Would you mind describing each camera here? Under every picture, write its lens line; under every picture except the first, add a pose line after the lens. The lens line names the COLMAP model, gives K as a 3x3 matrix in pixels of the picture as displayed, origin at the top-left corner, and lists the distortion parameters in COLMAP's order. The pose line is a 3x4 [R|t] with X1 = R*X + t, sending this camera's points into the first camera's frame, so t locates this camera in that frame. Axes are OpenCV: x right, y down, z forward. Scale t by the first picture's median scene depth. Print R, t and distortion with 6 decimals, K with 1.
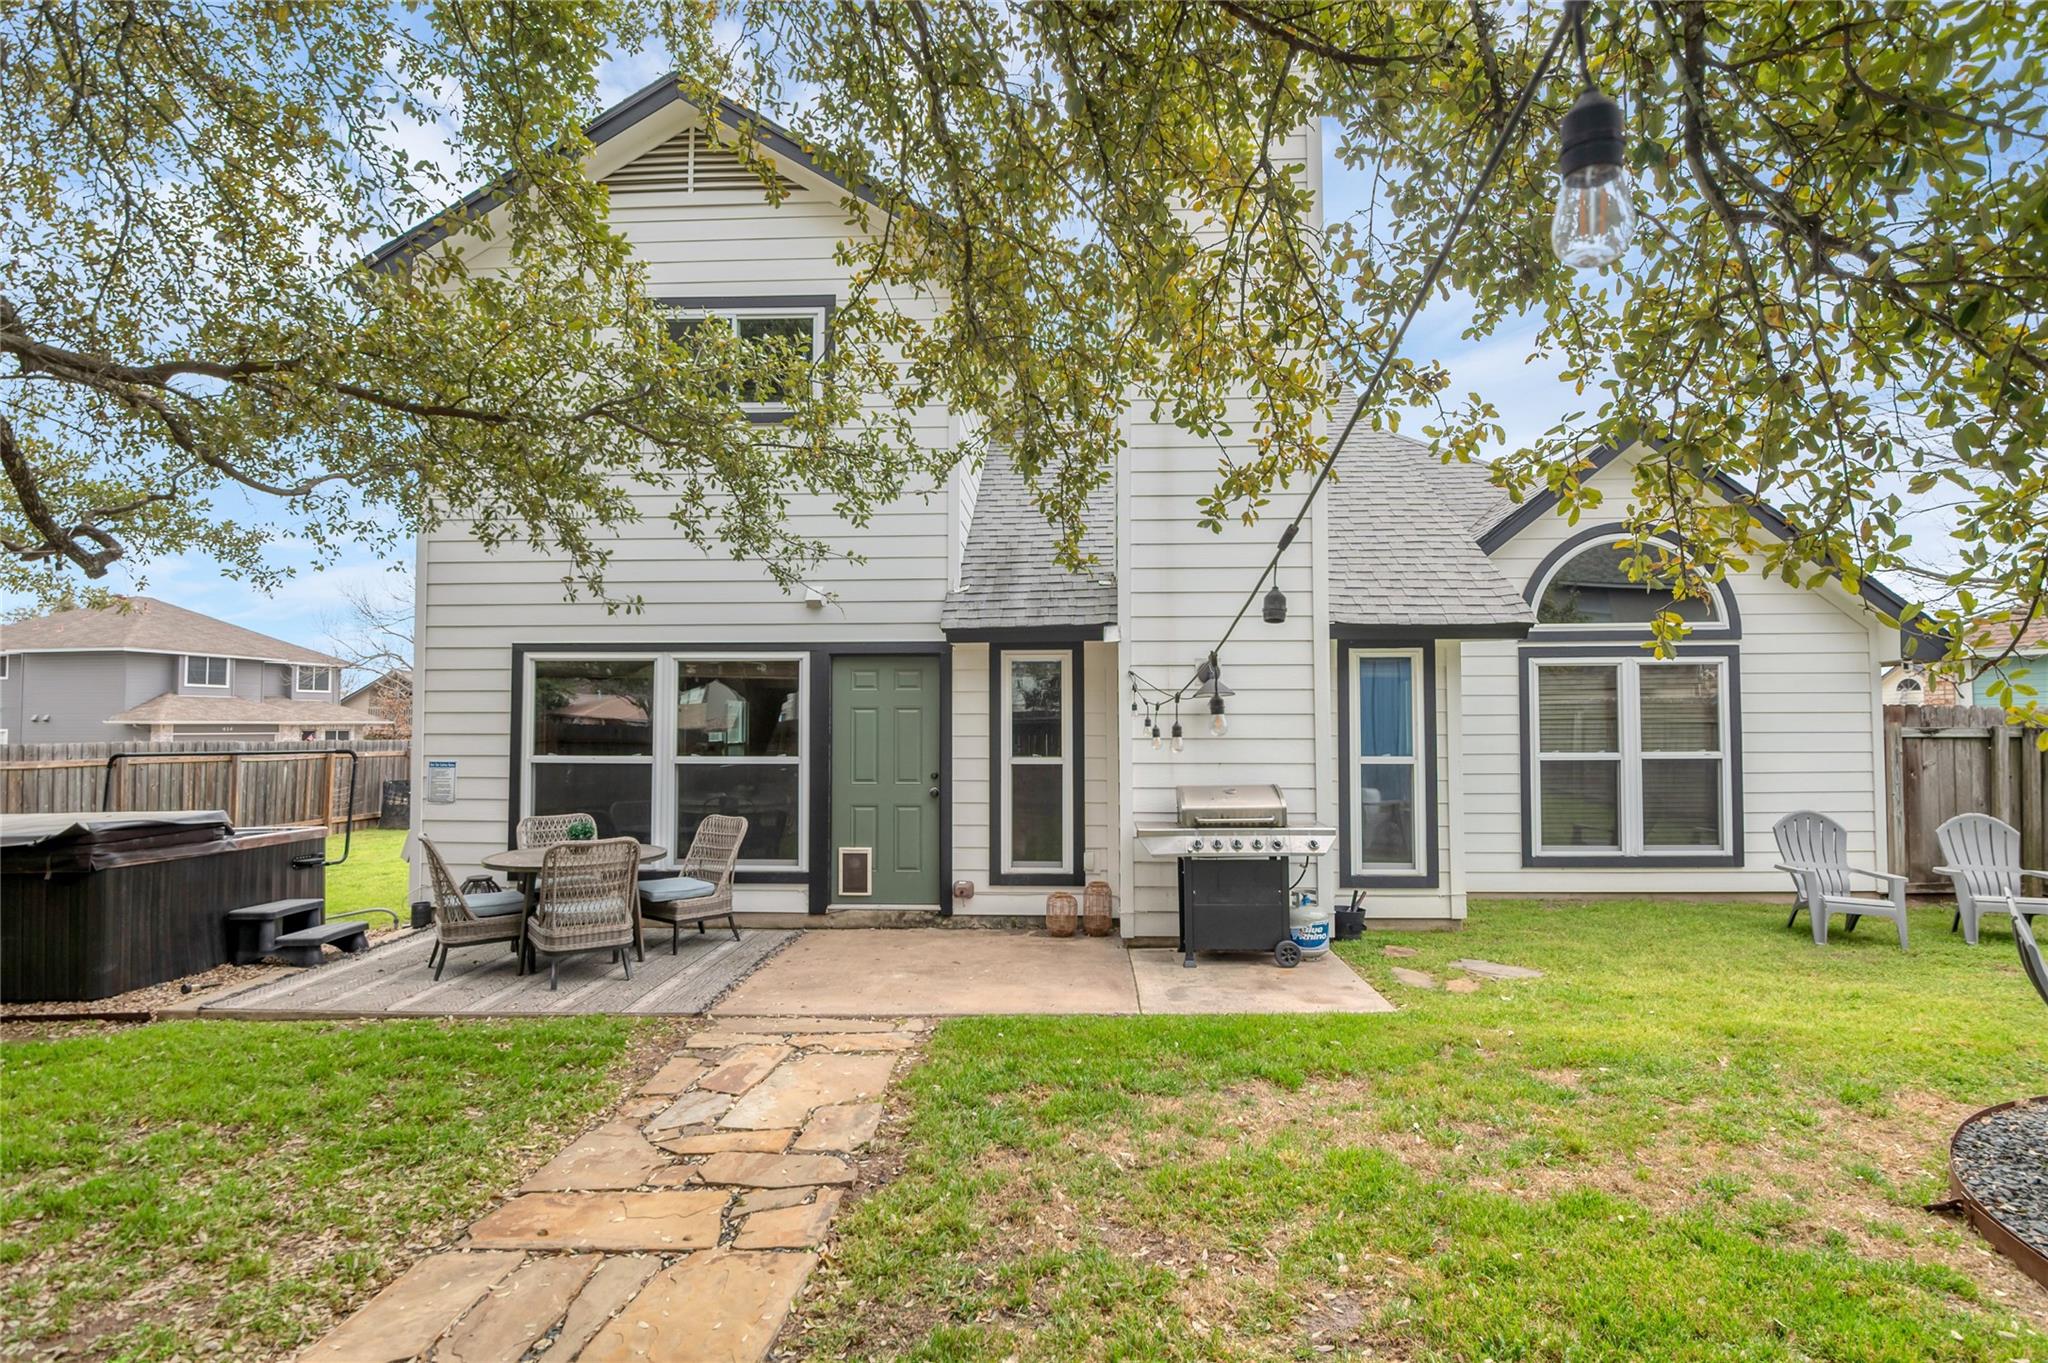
lens RADIAL K [[1049.2, 0, 1026.9], [0, 1049.2, 681.6], [0, 0, 1]] dist [-0.005811, -0.000481]
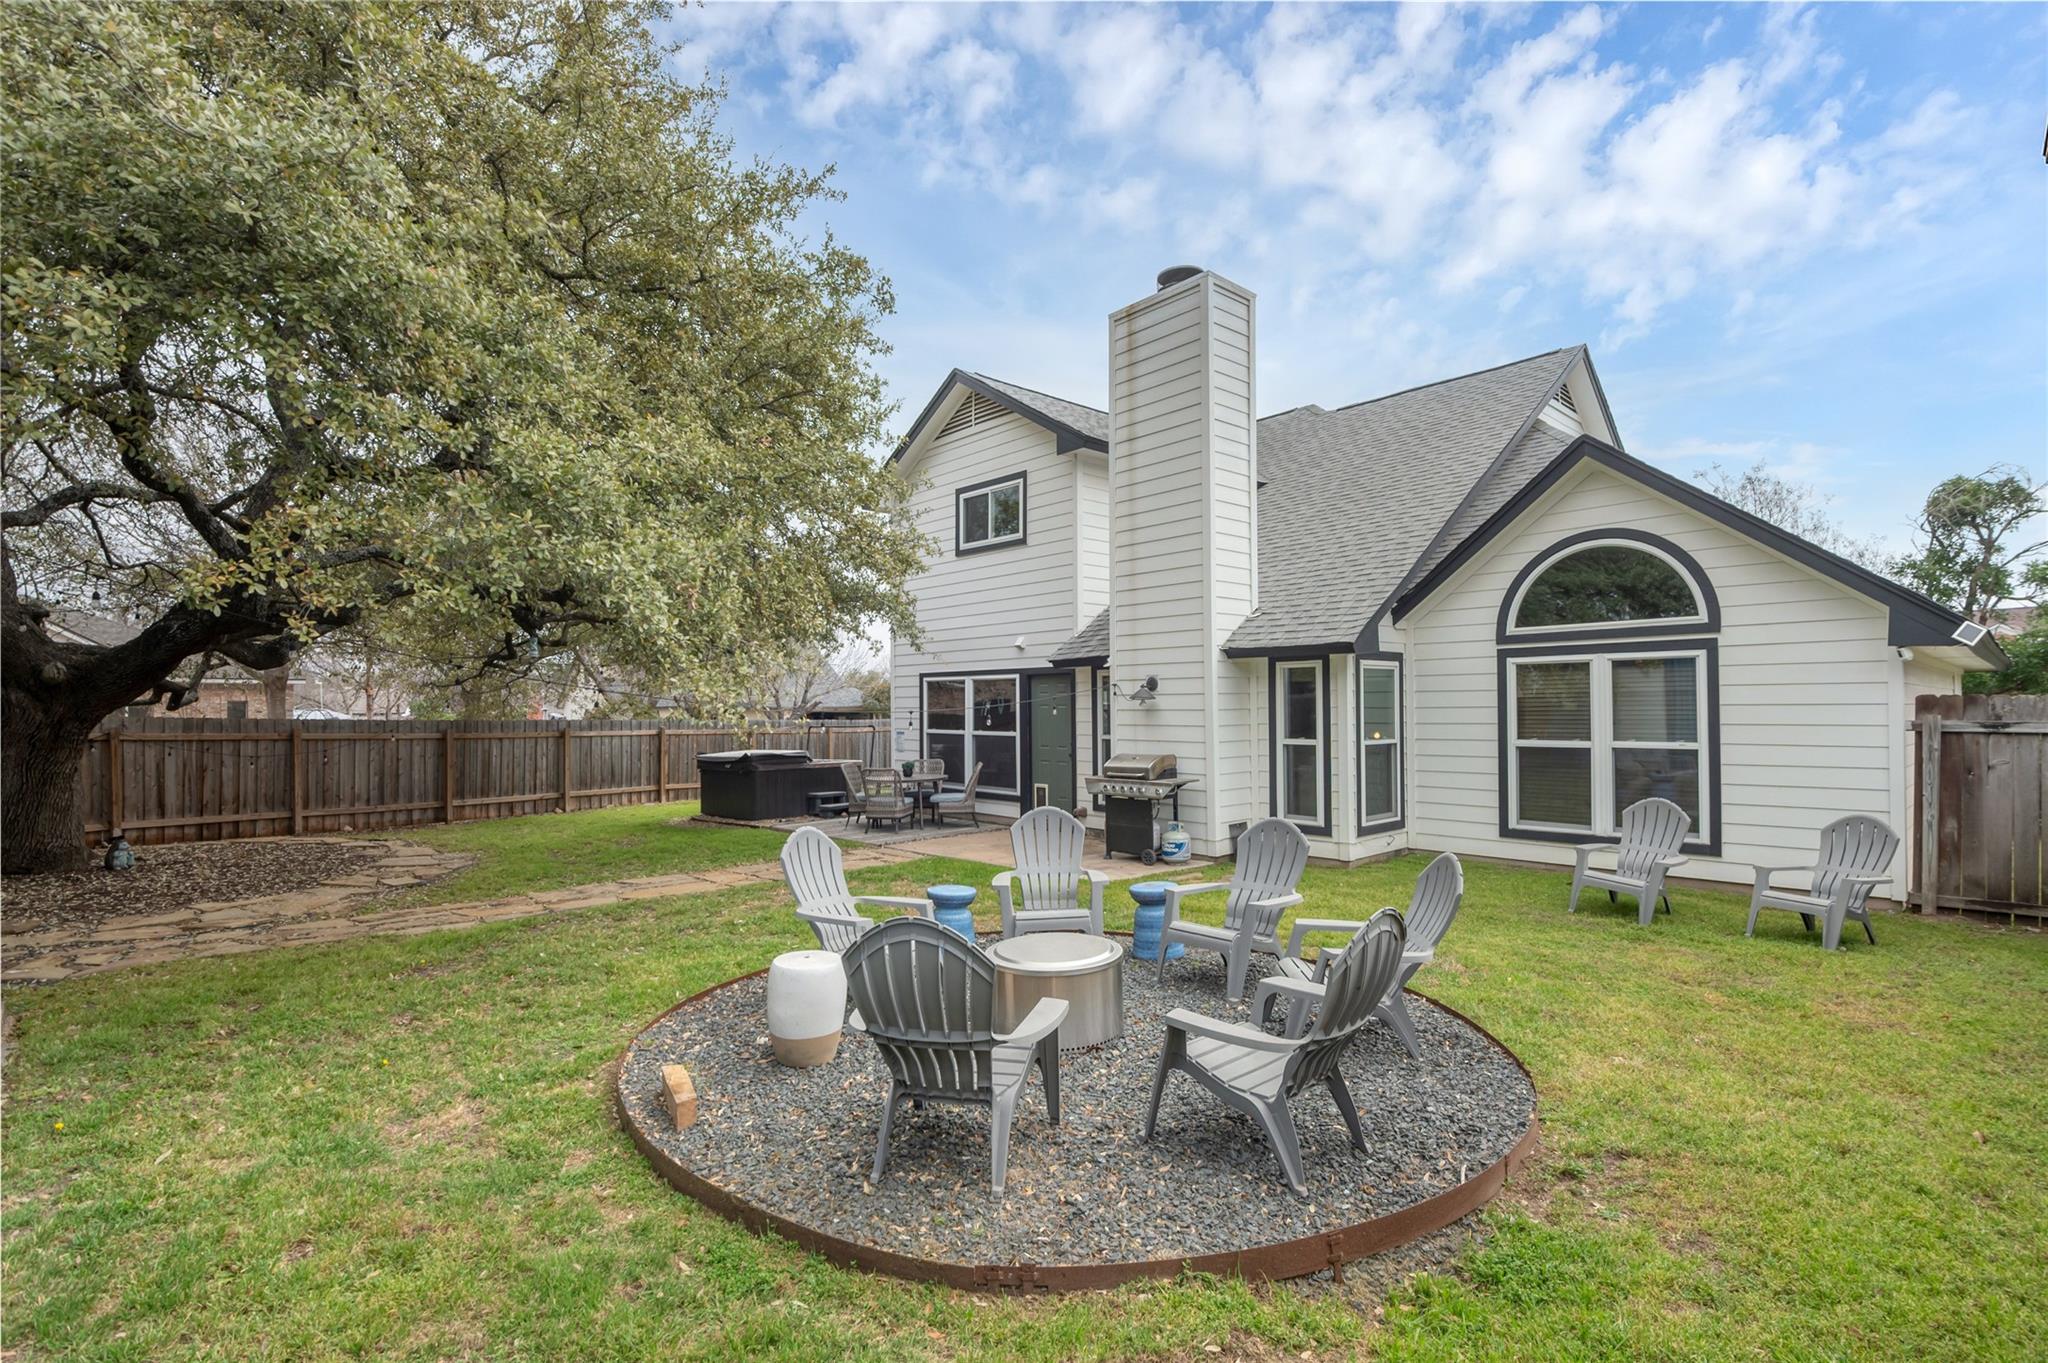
lens RADIAL K [[971.4, 0, 1014.6], [0, 971.4, 698.9], [0, 0, 1]] dist [-0.013802, -0.006507]
pose [[0.692449, -0.008566, -0.721416, 0.882207], [0.033402, 0.999238, 0.020196, -0.017321], [0.720693, -0.038081, 0.692207, -0.136731]]
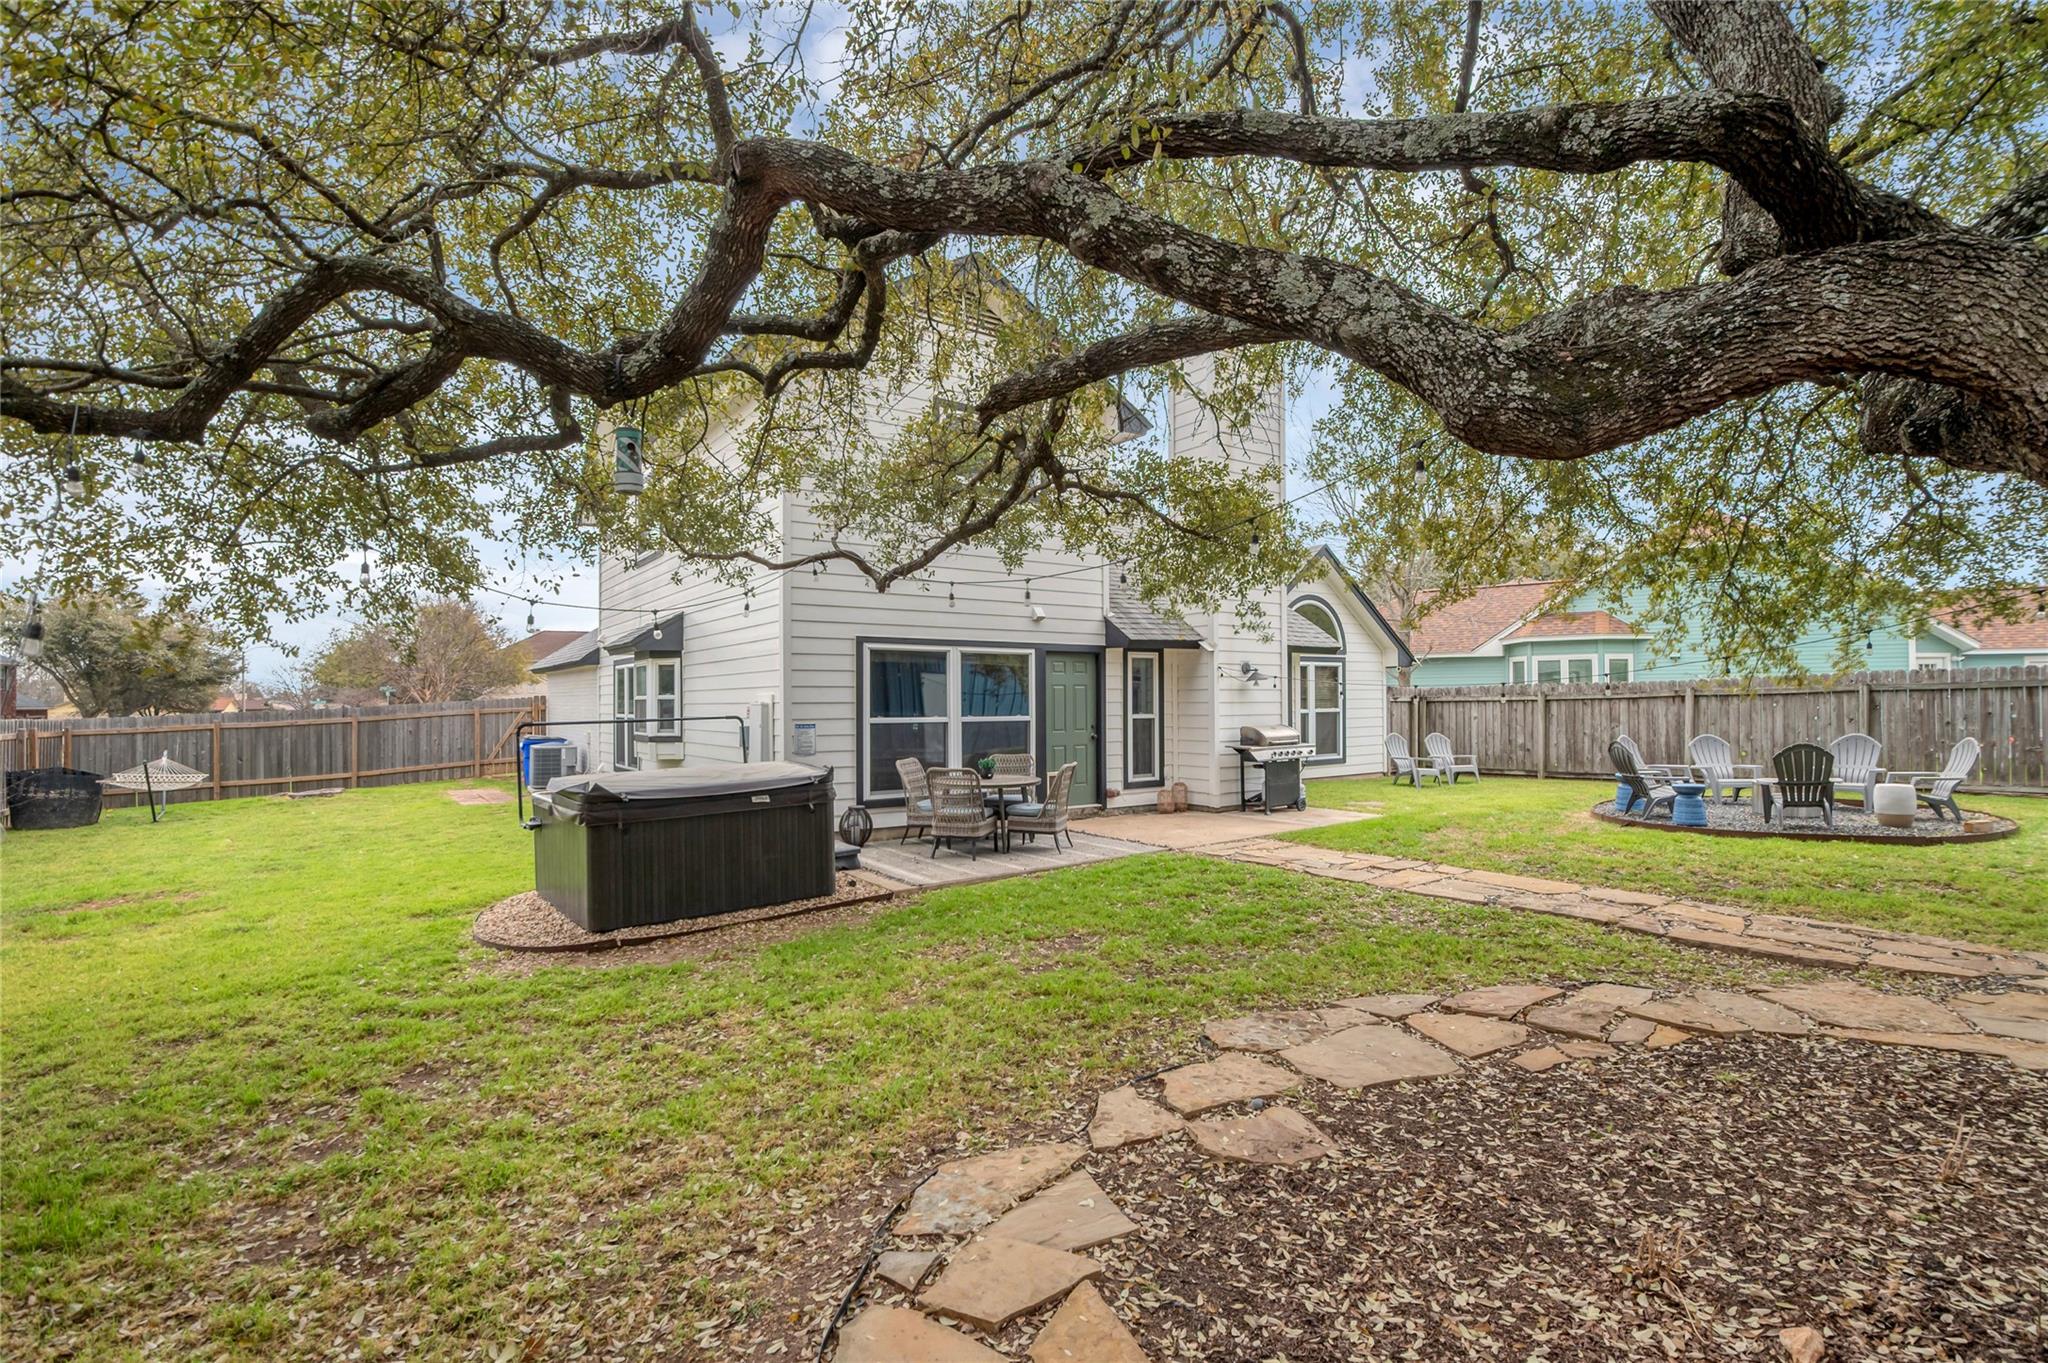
lens RADIAL K [[971.4, 0, 1021.6], [0, 971.4, 686.3], [0, 0, 1]] dist [-0.013802, -0.006507]
pose [[0.788384, 0.004686, 0.615166, -1.003737], [-0.024640, 0.999409, 0.023966, -0.006128], [-0.614690, -0.034052, 0.788033, -0.118789]]
